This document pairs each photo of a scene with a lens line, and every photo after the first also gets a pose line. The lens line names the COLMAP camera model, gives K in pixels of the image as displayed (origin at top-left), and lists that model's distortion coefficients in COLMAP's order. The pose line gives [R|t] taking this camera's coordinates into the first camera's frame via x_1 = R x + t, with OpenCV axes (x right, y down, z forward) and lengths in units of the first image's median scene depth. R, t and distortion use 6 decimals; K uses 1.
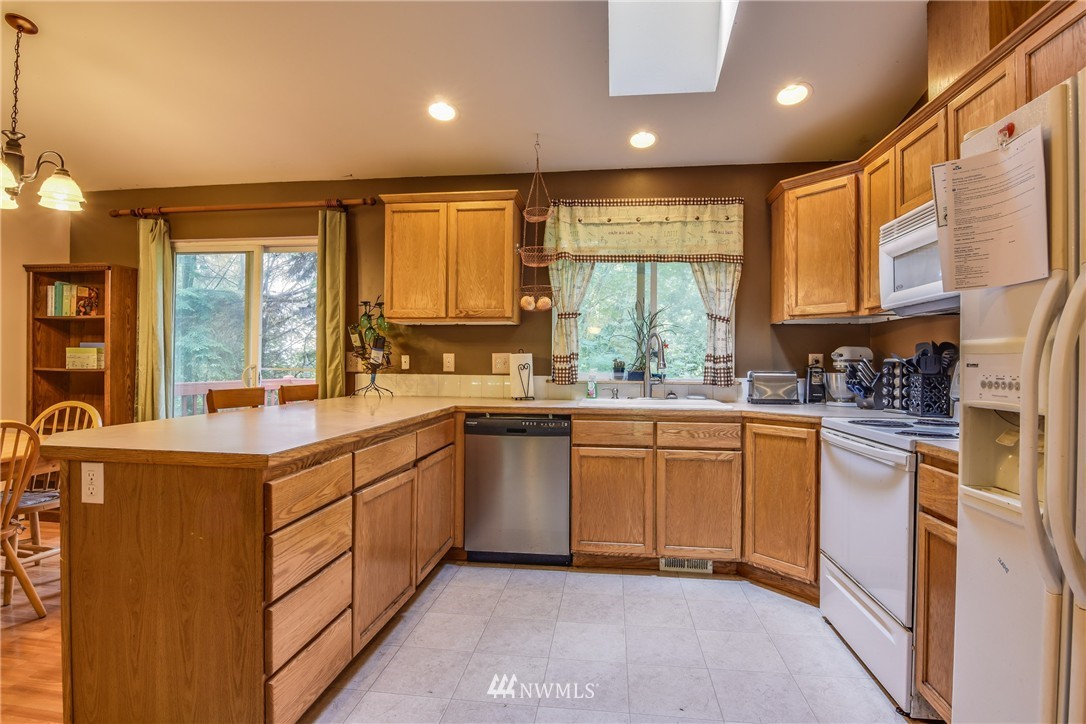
lens RADIAL K [[520.4, 0, 541.4], [0, 520.4, 362.4], [0, 0, 1]] dist [-0.011665, -0.003996]
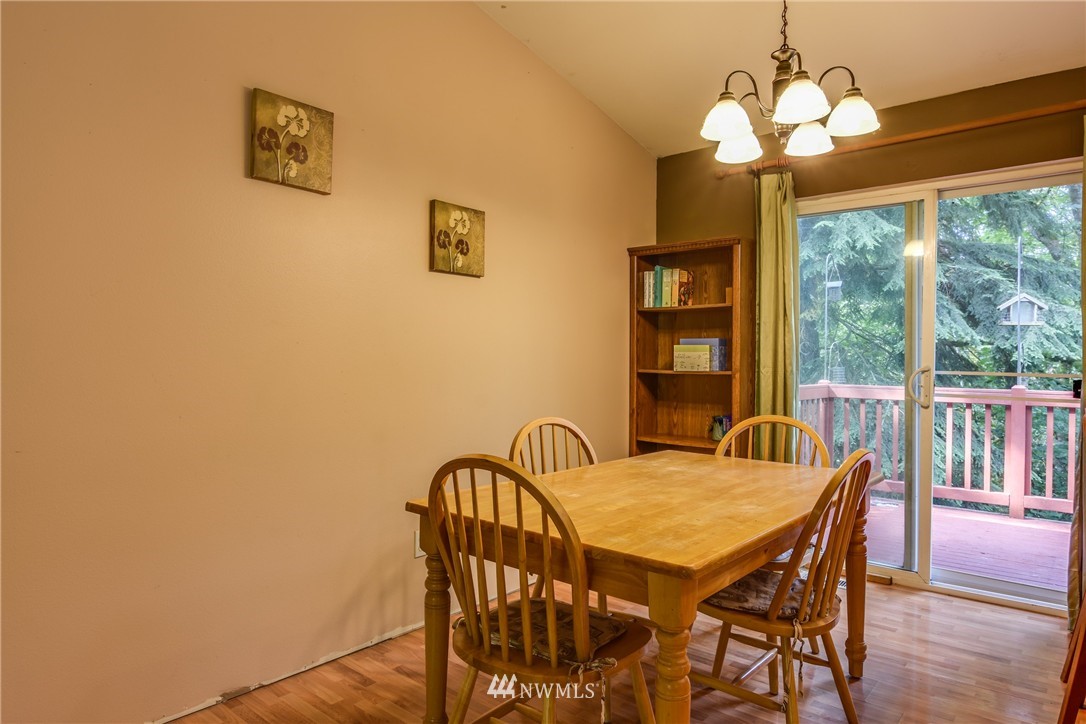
lens RADIAL K [[652.8, 0, 543.6], [0, 652.8, 364.8], [0, 0, 1]] dist [-0.028113, -0.001673]
pose [[0.834318, -0.000323, -0.551283, -0.681599], [0.003447, 0.999983, 0.004631, -0.003881], [0.551272, -0.005764, 0.834306, 0.023005]]
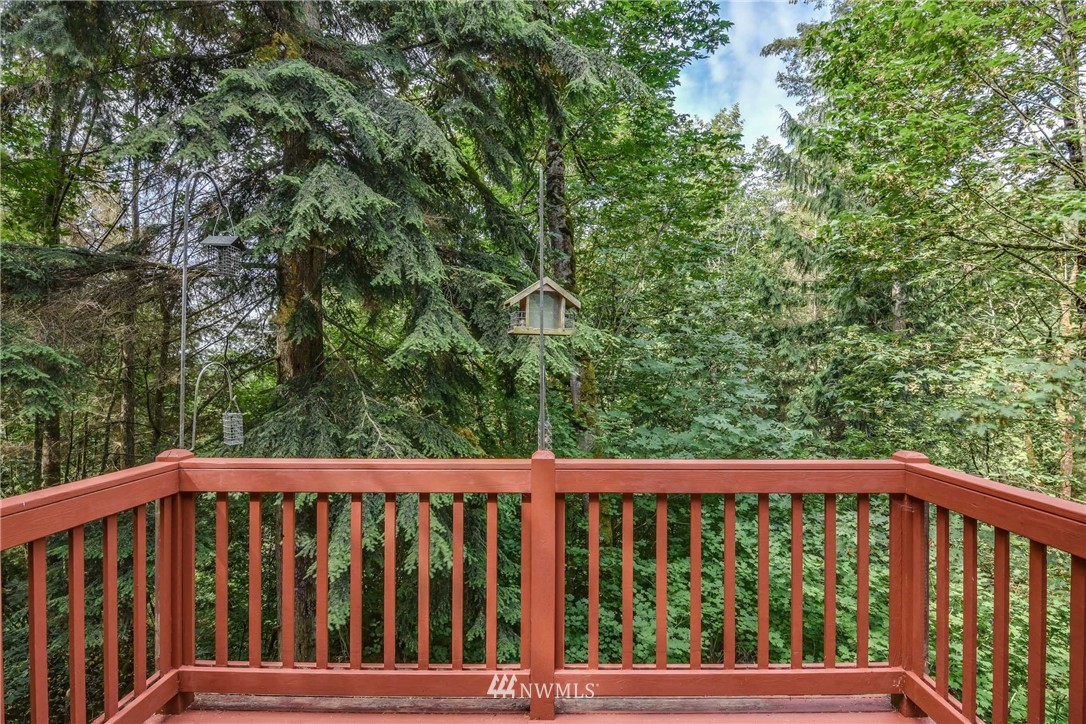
lens RADIAL K [[520.4, 0, 551.1], [0, 520.4, 361.1], [0, 0, 1]] dist [-0.011665, -0.003996]
pose [[0.990642, -0.005258, 0.136384, -0.656309], [0.005390, 0.999985, -0.000598, -0.055287], [-0.136379, 0.001327, 0.990656, 1.376812]]
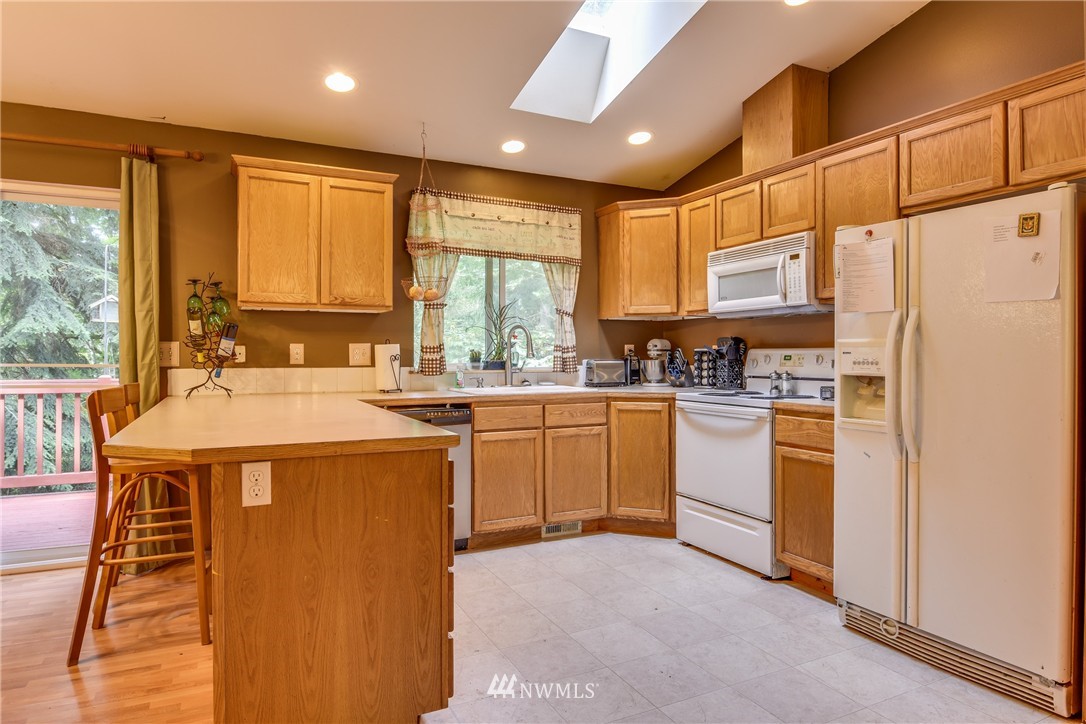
lens RADIAL K [[629.2, 0, 505.7], [0, 629.2, 356.2], [0, 0, 1]] dist [-0.000057, -0.005273]
pose [[0.848609, -0.009166, 0.528942, -0.553879], [0.005835, 0.999951, 0.007967, -0.003270], [-0.528989, -0.003675, 0.848621, -0.111369]]
